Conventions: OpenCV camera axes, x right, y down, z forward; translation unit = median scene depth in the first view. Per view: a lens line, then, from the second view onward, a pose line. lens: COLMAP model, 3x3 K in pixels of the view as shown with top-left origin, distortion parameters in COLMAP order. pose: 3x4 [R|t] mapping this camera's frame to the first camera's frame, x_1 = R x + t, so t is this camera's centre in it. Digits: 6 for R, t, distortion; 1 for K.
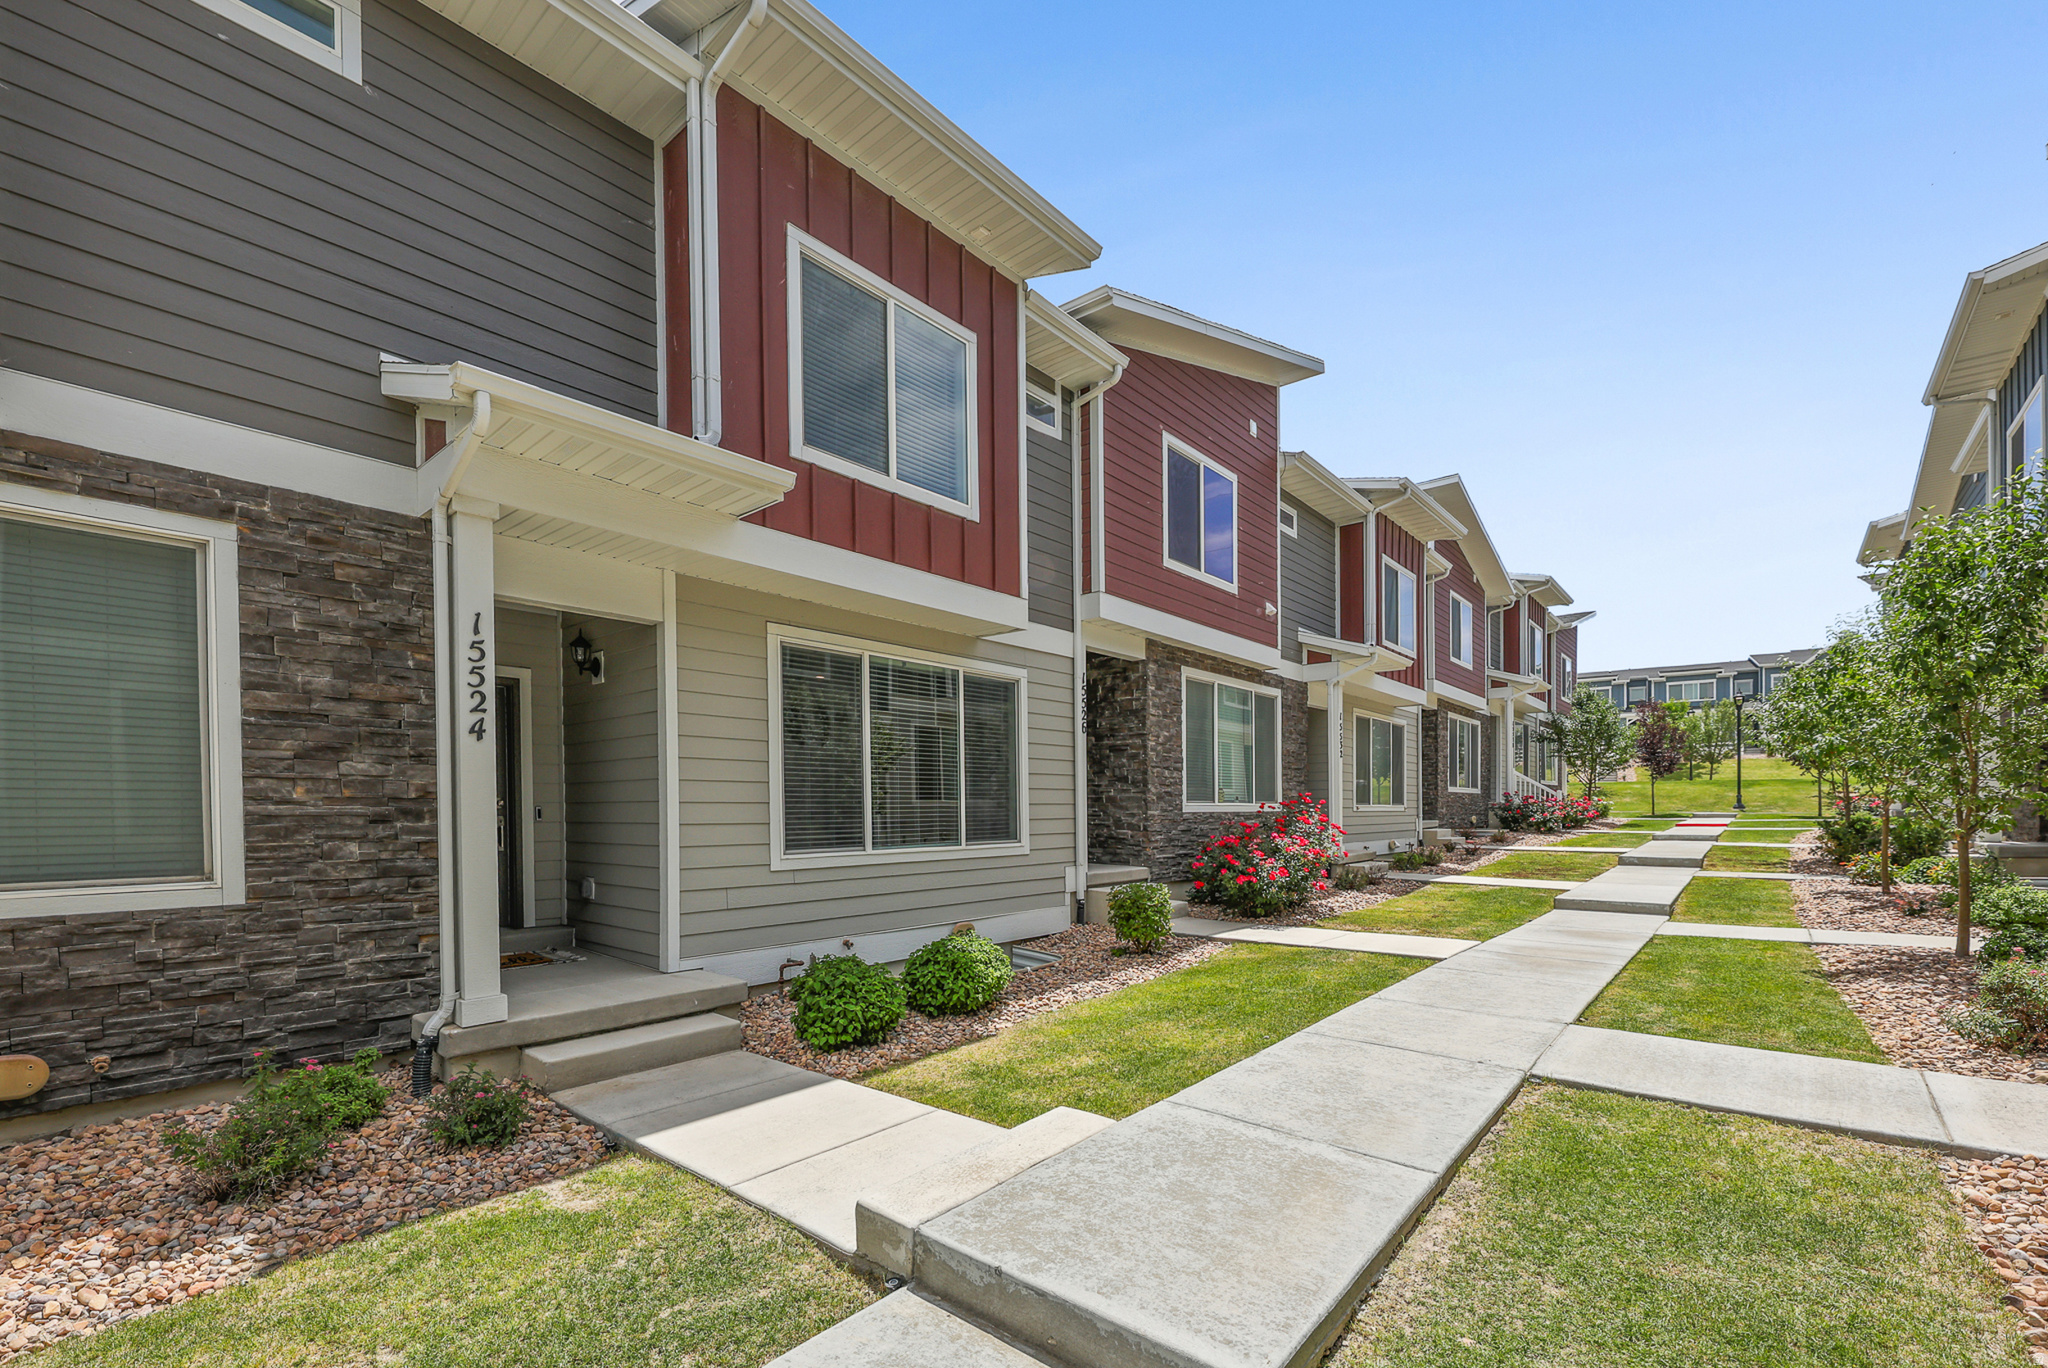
lens RADIAL K [[876.3, 0, 1018.8], [0, 876.3, 818.8], [0, 0, 1]] dist [0.000007, -0.000068]
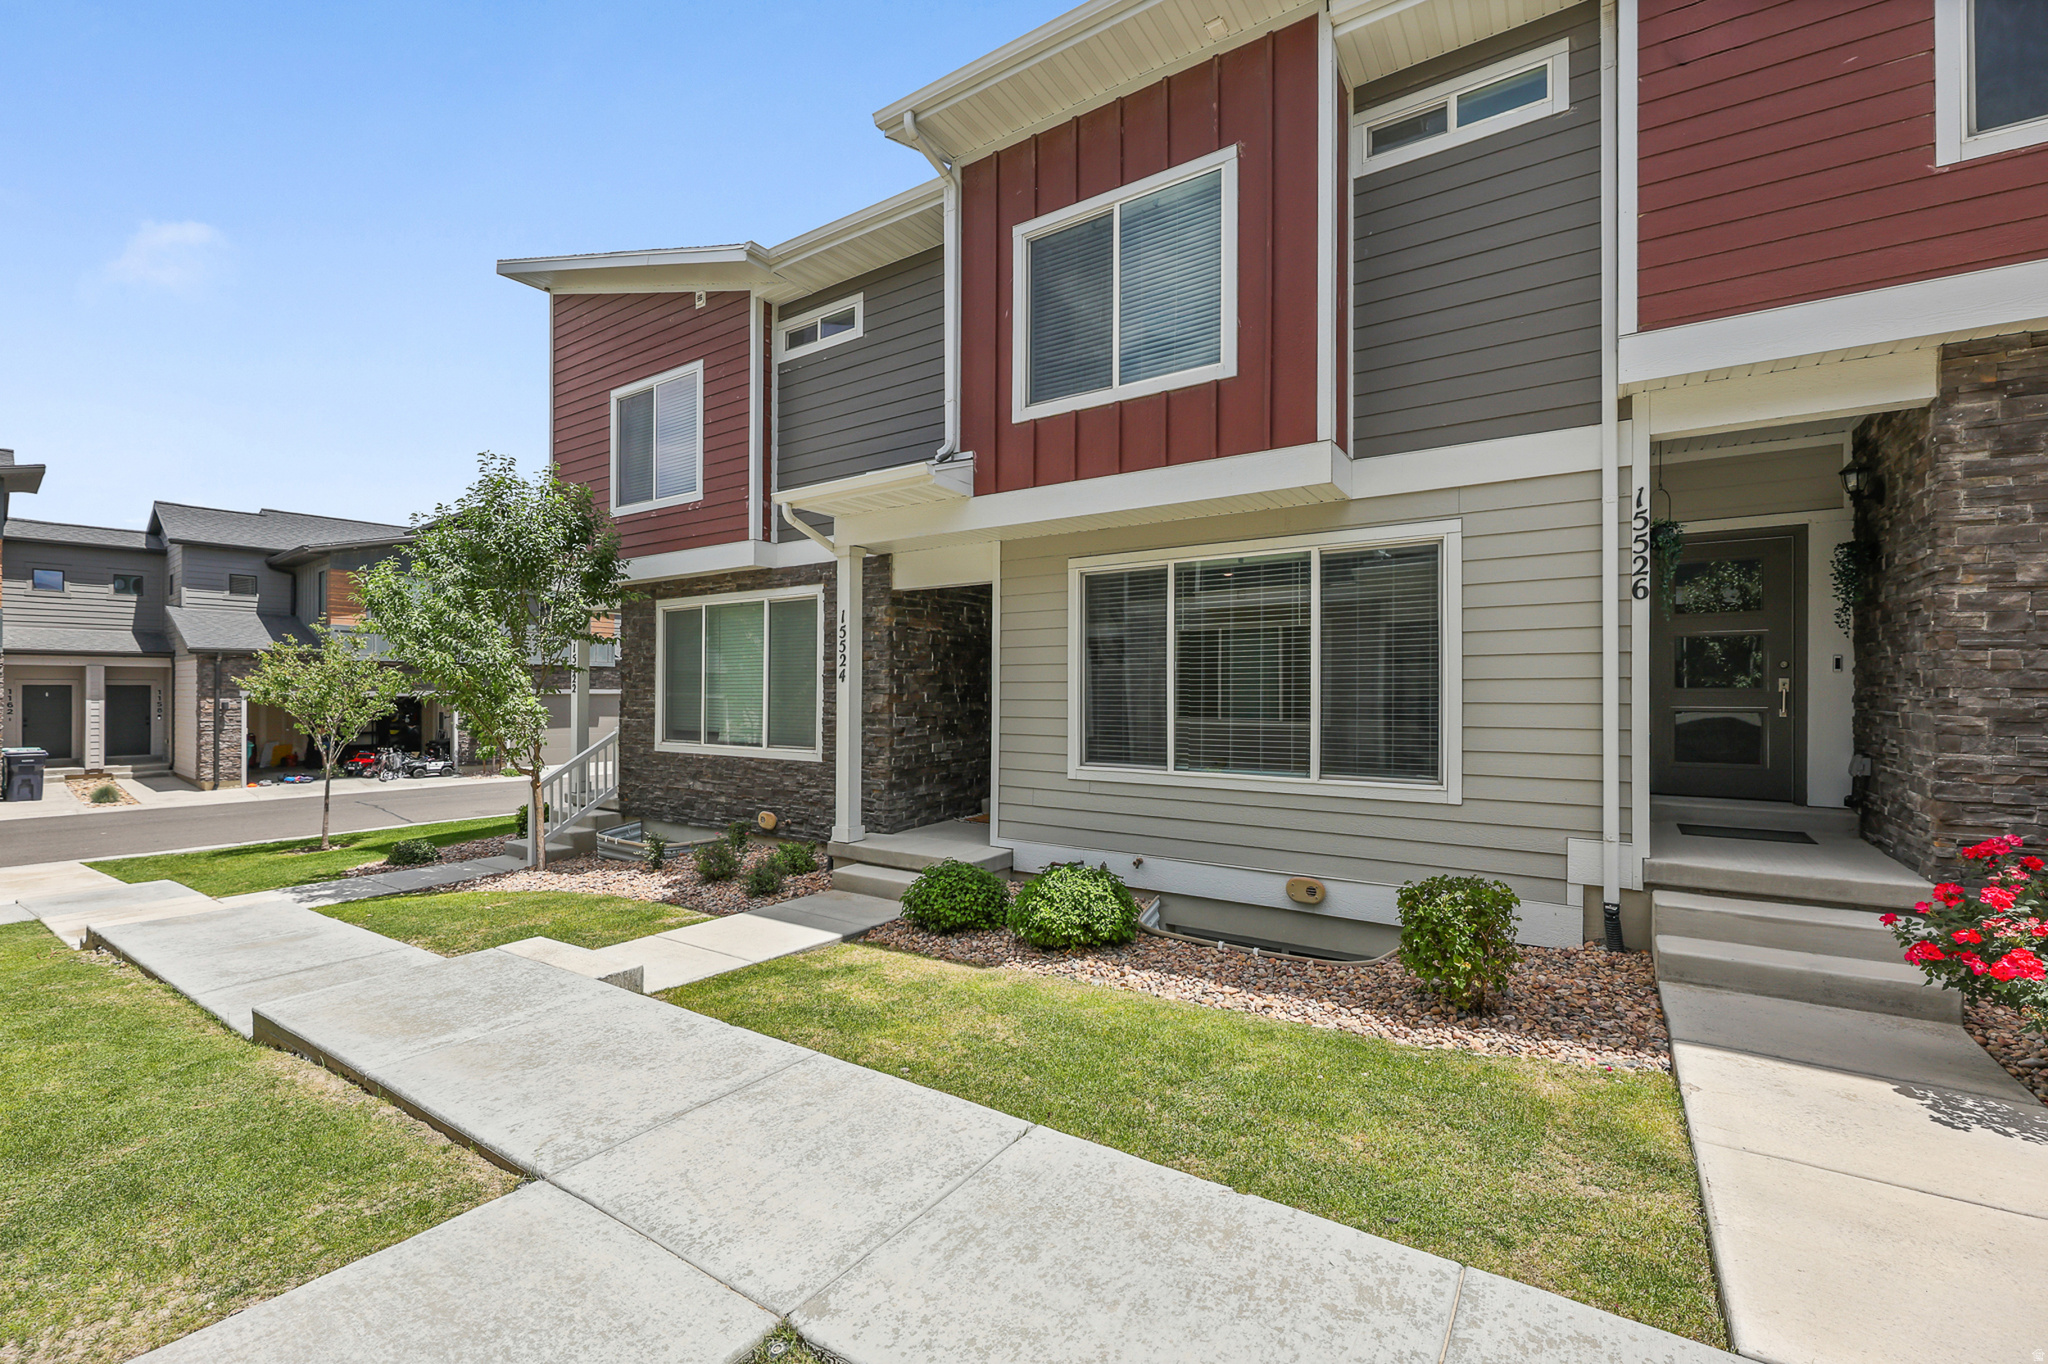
lens RADIAL K [[868.3, 0, 1020.1], [0, 868.3, 677.7], [0, 0, 1]] dist [0.010198, -0.006762]
pose [[0.107094, -0.011473, -0.994183, 0.746915], [-0.009504, 0.999876, -0.012562, -0.050600], [0.994203, 0.010794, 0.106972, 0.743289]]
